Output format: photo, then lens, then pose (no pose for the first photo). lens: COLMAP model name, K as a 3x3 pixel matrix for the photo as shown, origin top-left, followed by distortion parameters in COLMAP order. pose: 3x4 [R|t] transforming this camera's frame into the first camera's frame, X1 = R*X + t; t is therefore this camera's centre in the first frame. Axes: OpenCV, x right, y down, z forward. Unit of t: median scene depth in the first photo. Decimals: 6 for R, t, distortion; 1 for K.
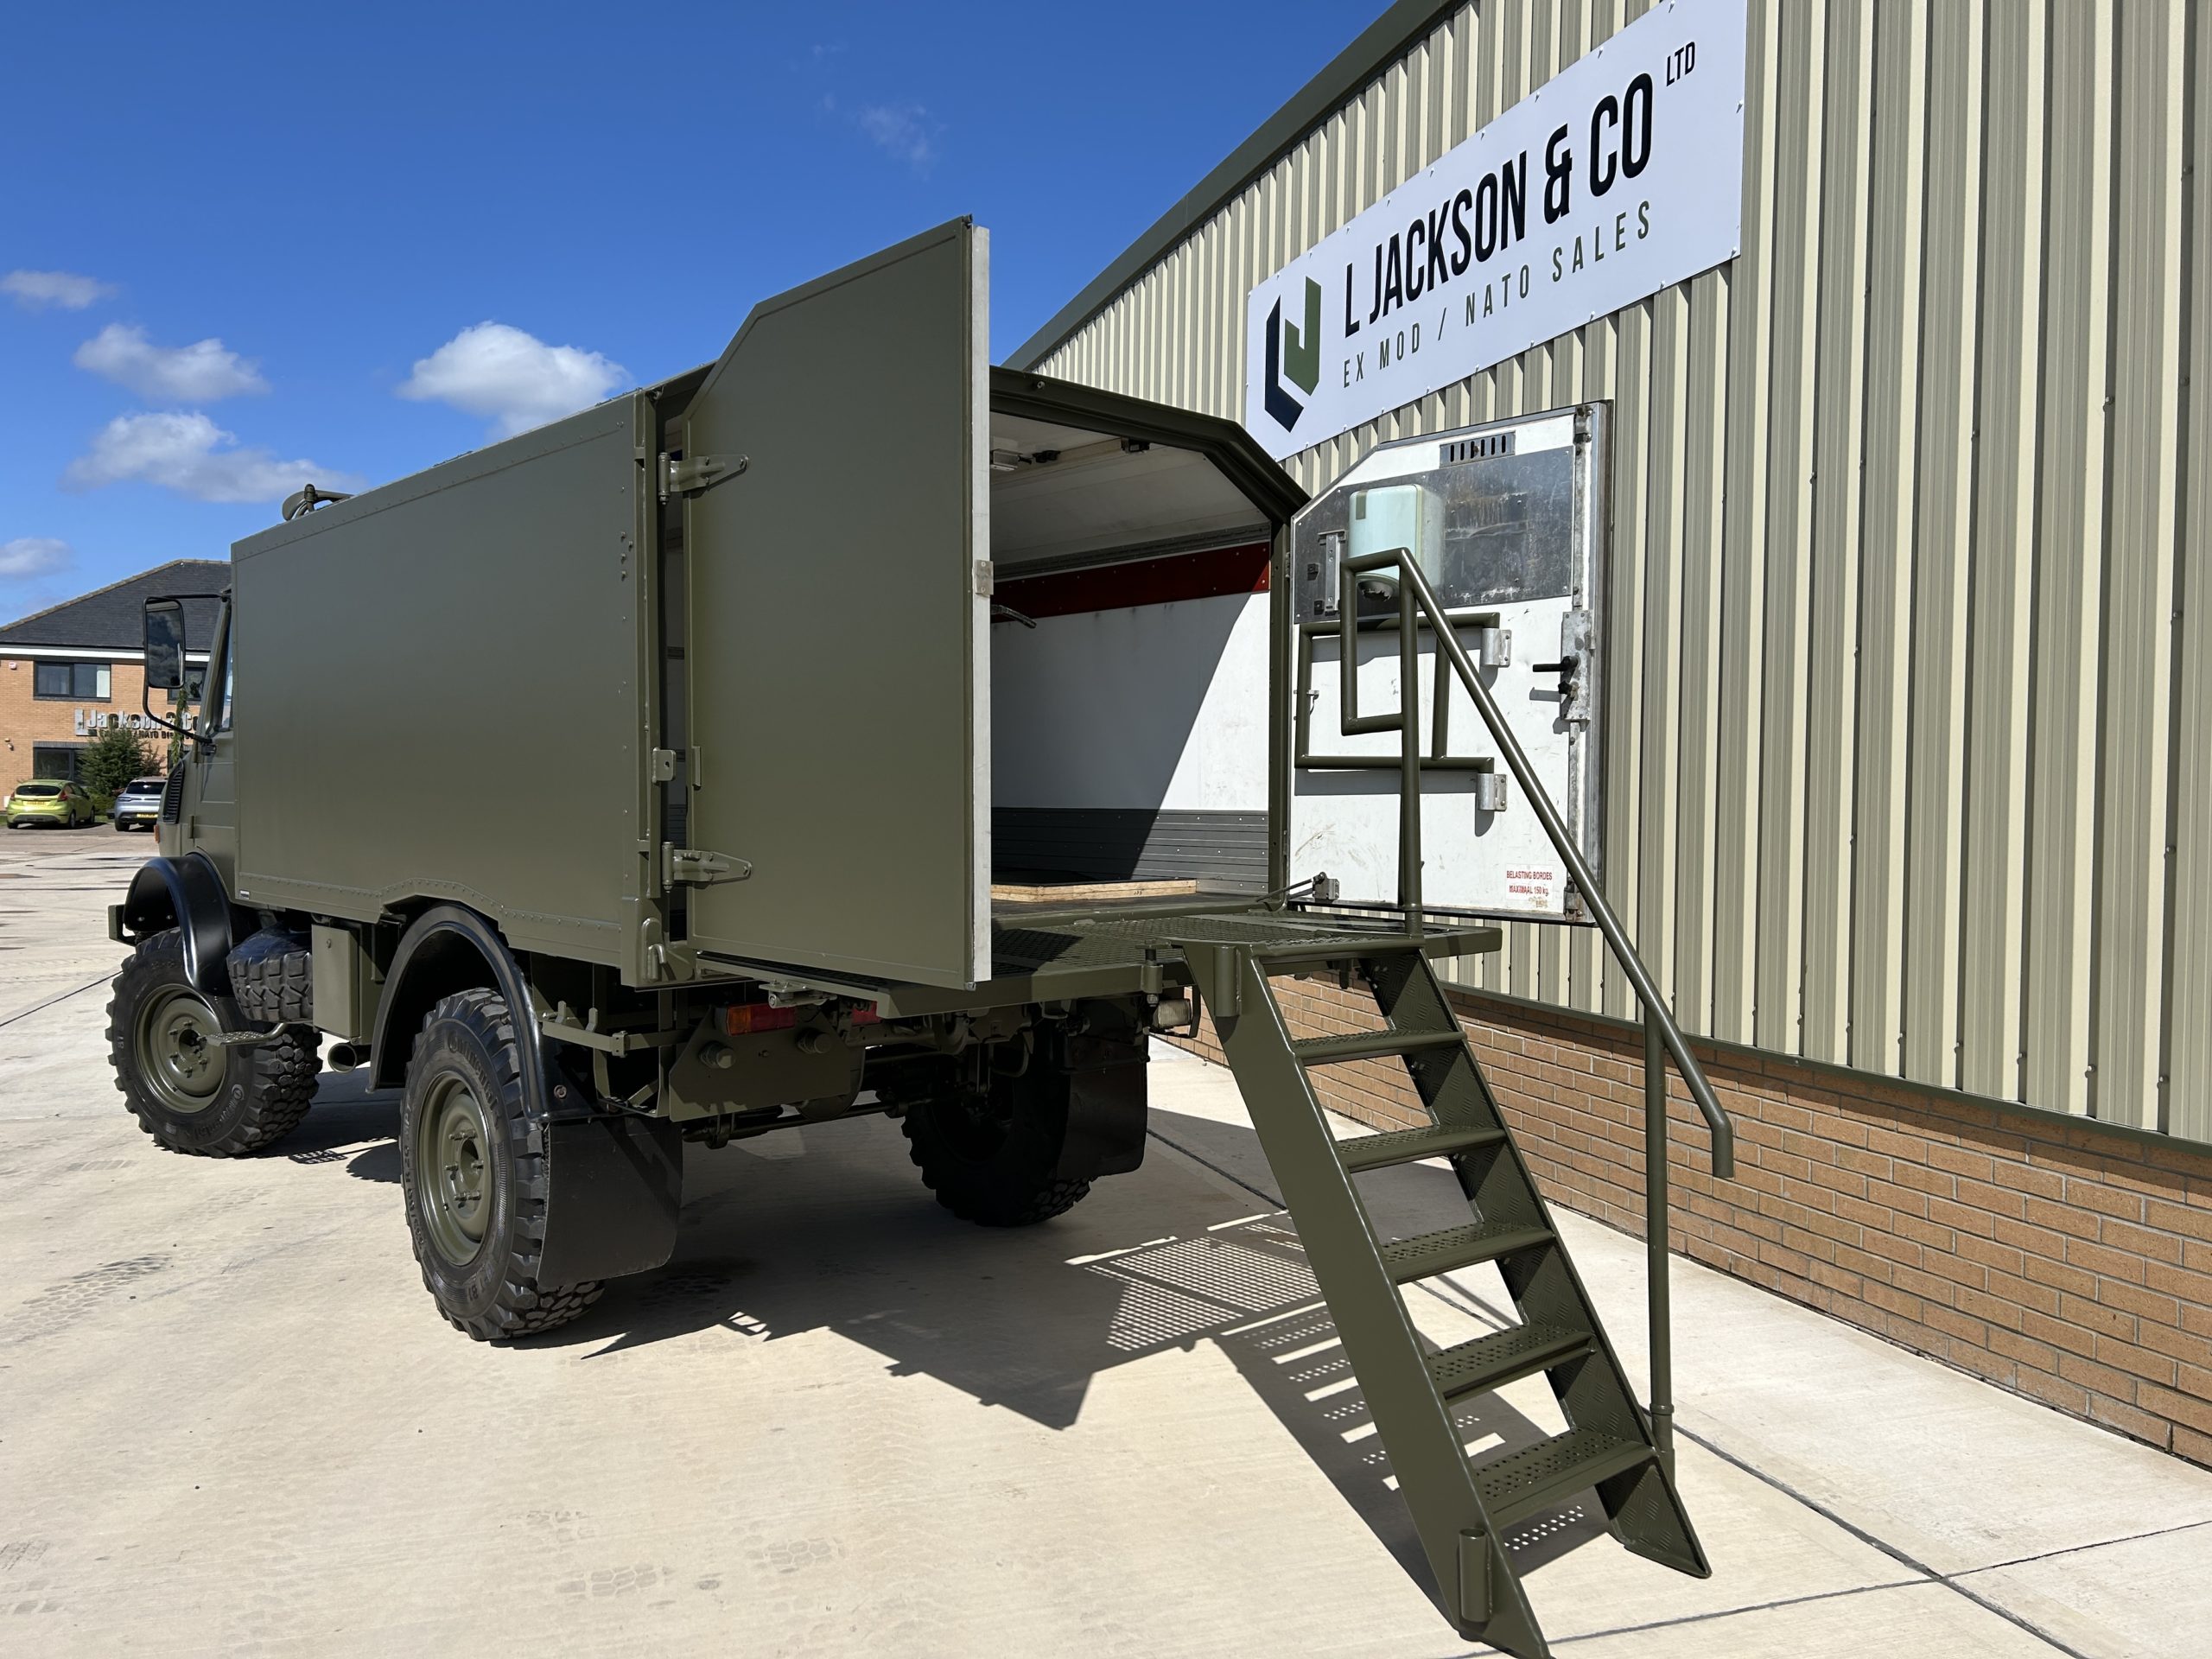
lens RADIAL K [[1667.1, 0, 1109.7], [0, 1667.1, 828.8], [0, 0, 1]] dist [0.052477, -0.051749]
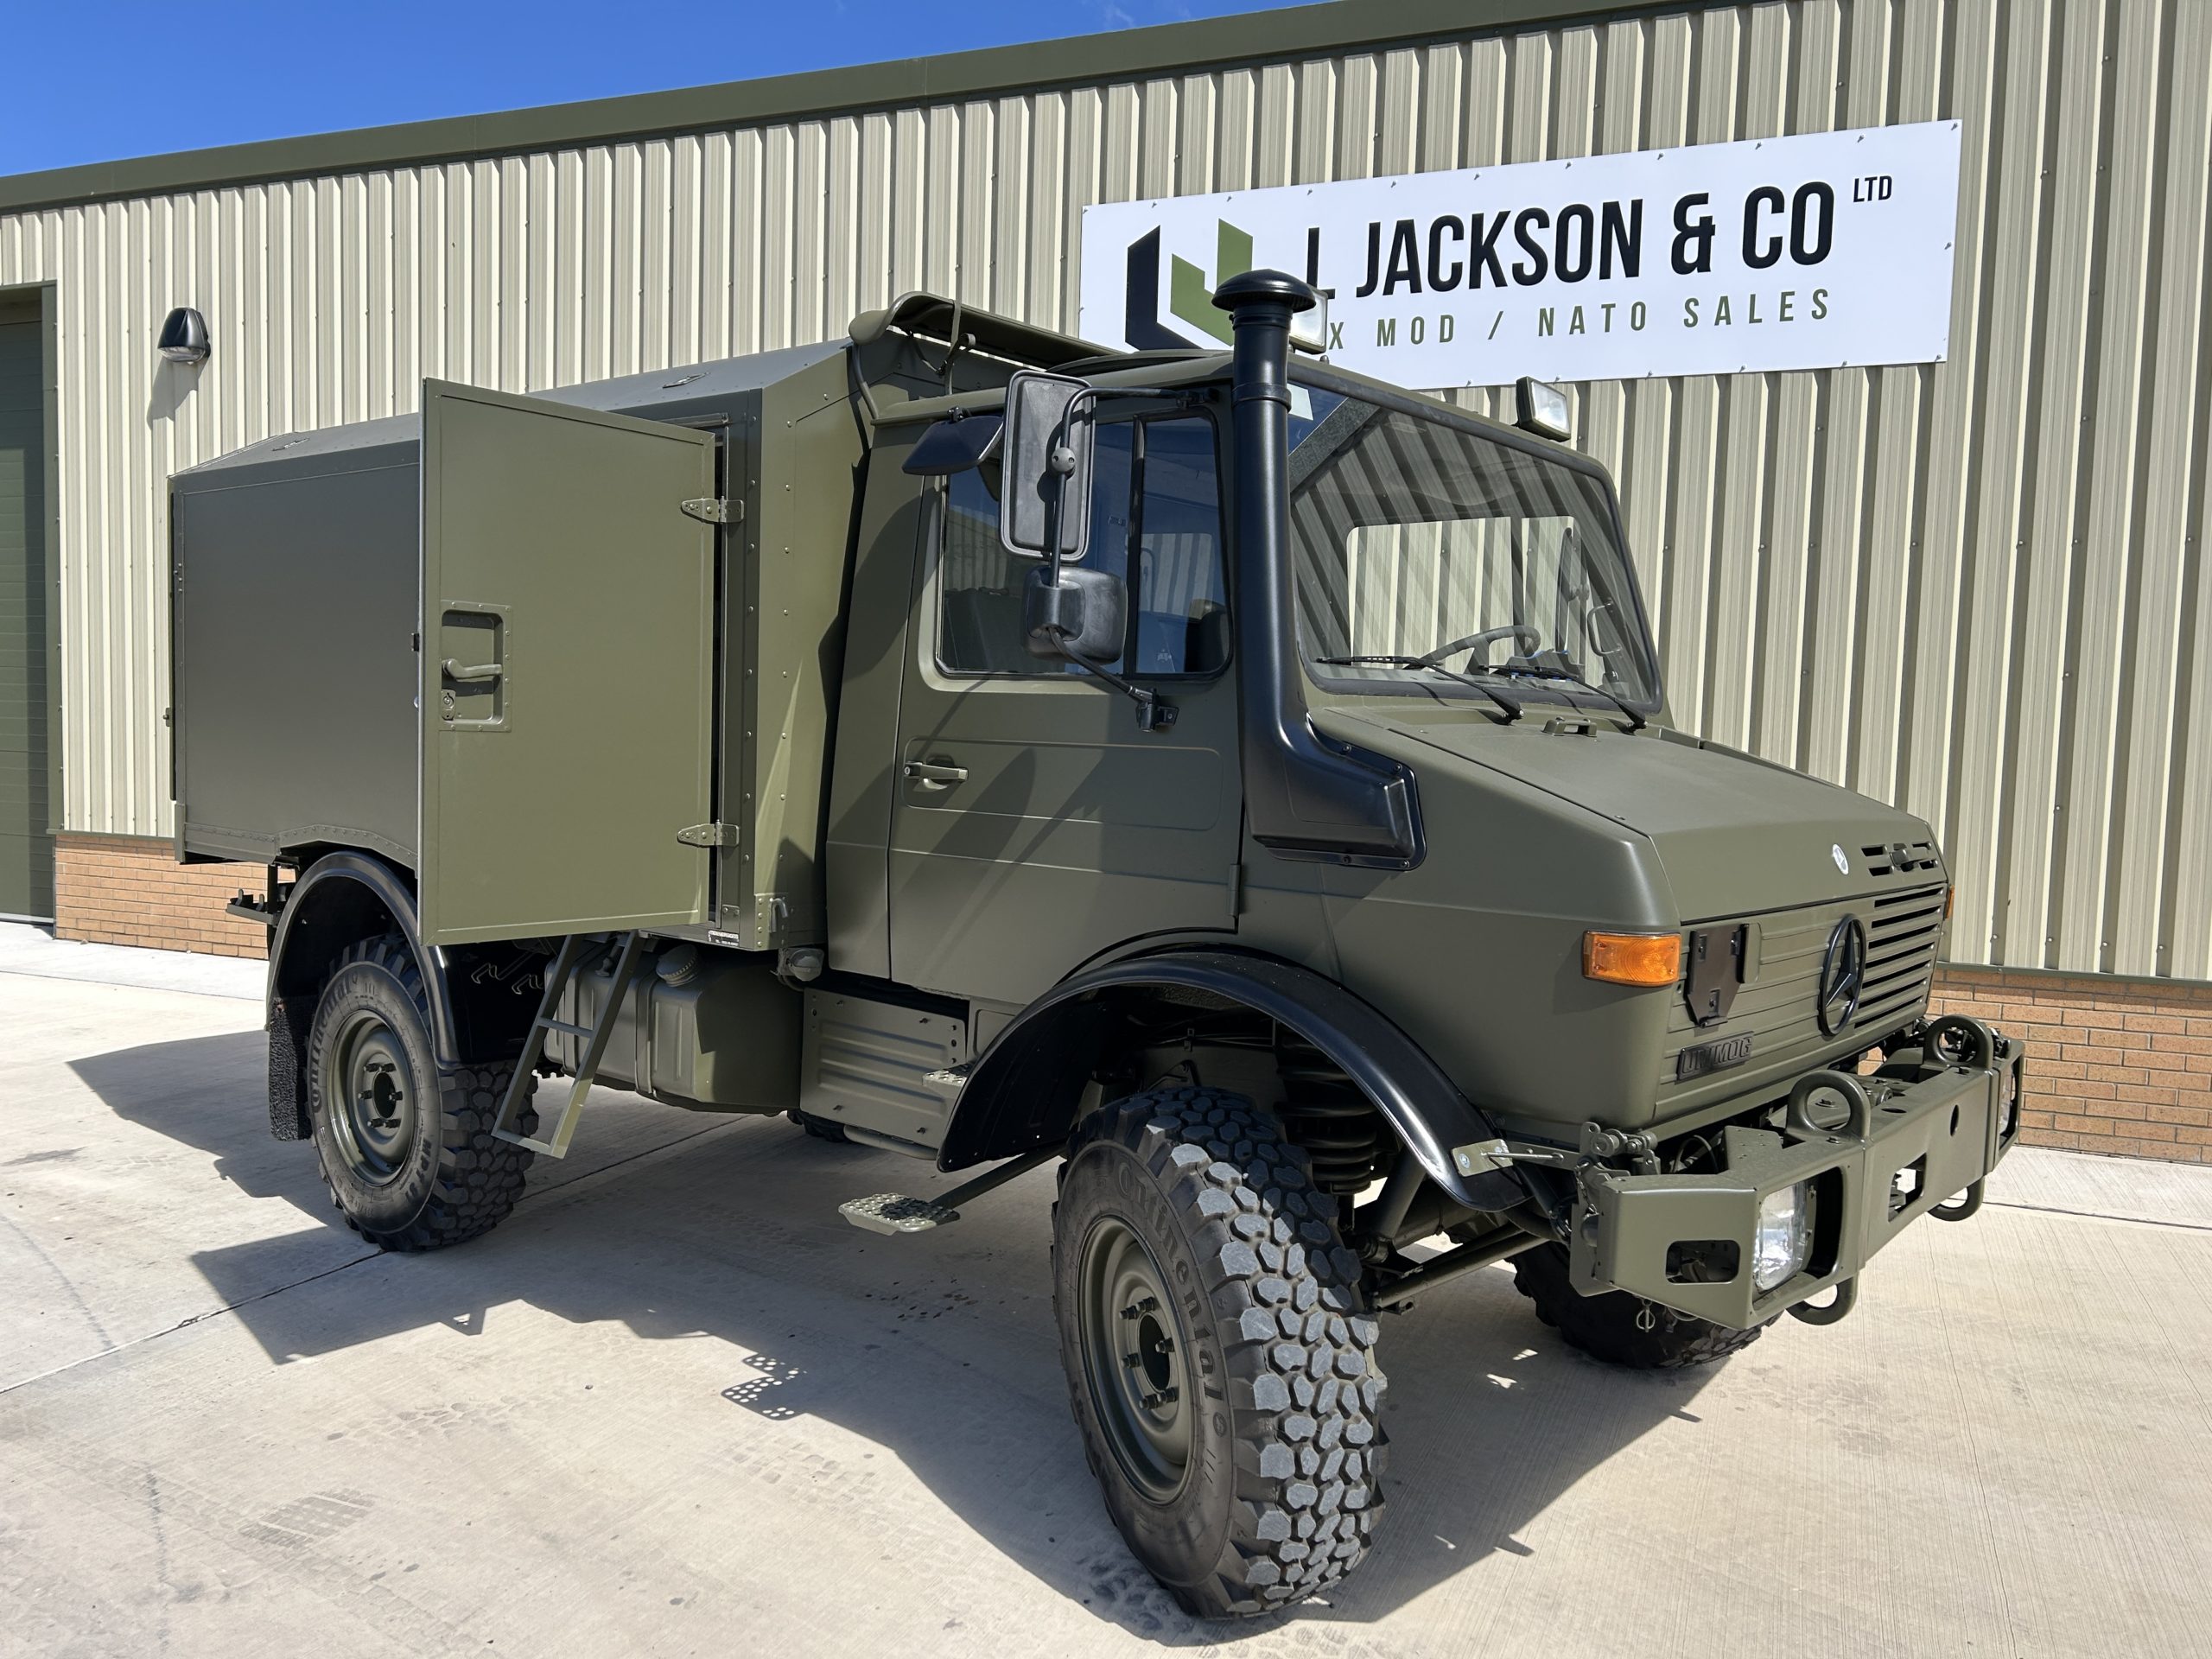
lens RADIAL K [[1667.1, 0, 1102.1], [0, 1667.1, 836.7], [0, 0, 1]] dist [0.052477, -0.051749]
pose [[0.646826, -0.046045, 0.761247, -0.932575], [-0.003283, 0.997998, 0.063154, -0.046331], [-0.762631, -0.043349, 0.645380, 0.559203]]
